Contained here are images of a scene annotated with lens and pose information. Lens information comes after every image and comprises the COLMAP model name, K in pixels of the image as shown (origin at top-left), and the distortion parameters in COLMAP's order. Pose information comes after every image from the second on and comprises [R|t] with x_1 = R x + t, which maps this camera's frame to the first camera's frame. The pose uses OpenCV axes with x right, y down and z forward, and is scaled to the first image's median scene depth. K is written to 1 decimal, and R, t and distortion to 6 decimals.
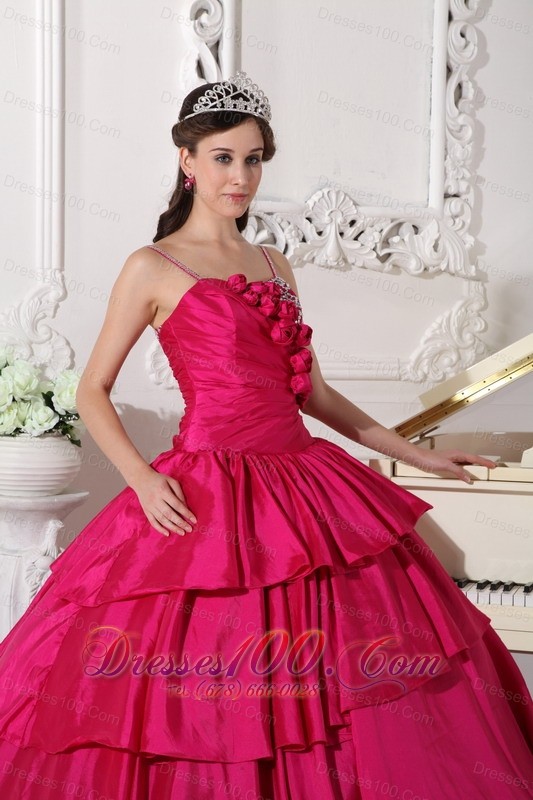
lens RADIAL K [[1547.3, 0, 270.6], [0, 1547.3, 431.1], [0, 0, 1]] dist [0.164228, -0.004628]
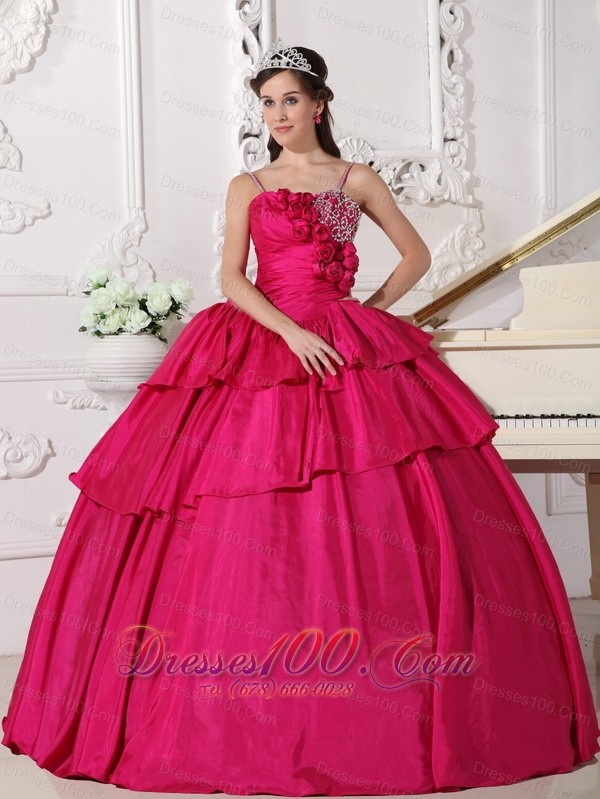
lens RADIAL K [[1647.2, 0, 296.9], [0, 1647.2, 399.4], [0, 0, 1]] dist [0.008763, 0.003339]
pose [[0.998860, -0.047192, 0.007224, -0.024549], [0.047359, 0.998565, -0.025010, 0.082668], [-0.006033, 0.025323, 0.999661, -0.306052]]
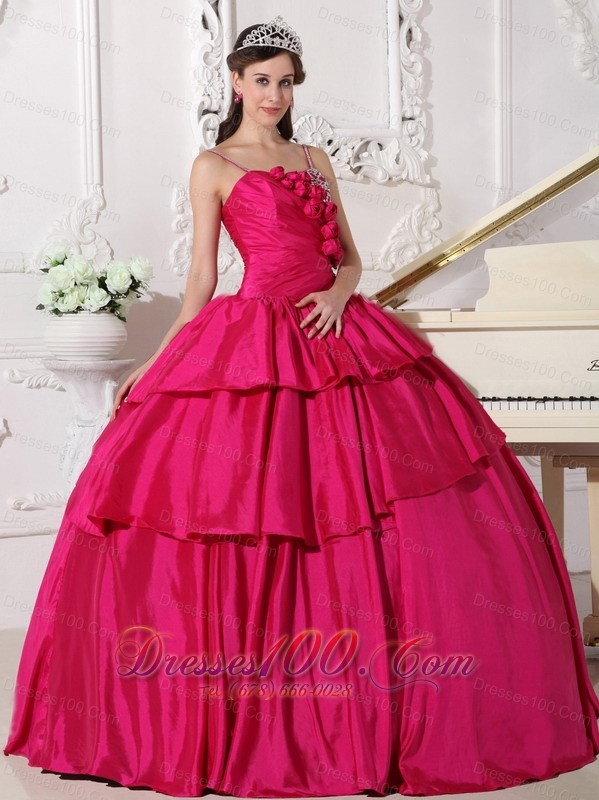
lens RADIAL K [[1591.1, 0, 288.7], [0, 1591.1, 397.9], [0, 0, 1]] dist [0.002833, 0.080926]
pose [[0.997900, -0.042826, 0.048589, -0.049162], [0.043219, 0.999041, -0.007060, 0.075058], [-0.048240, 0.009145, 0.998794, -0.254244]]
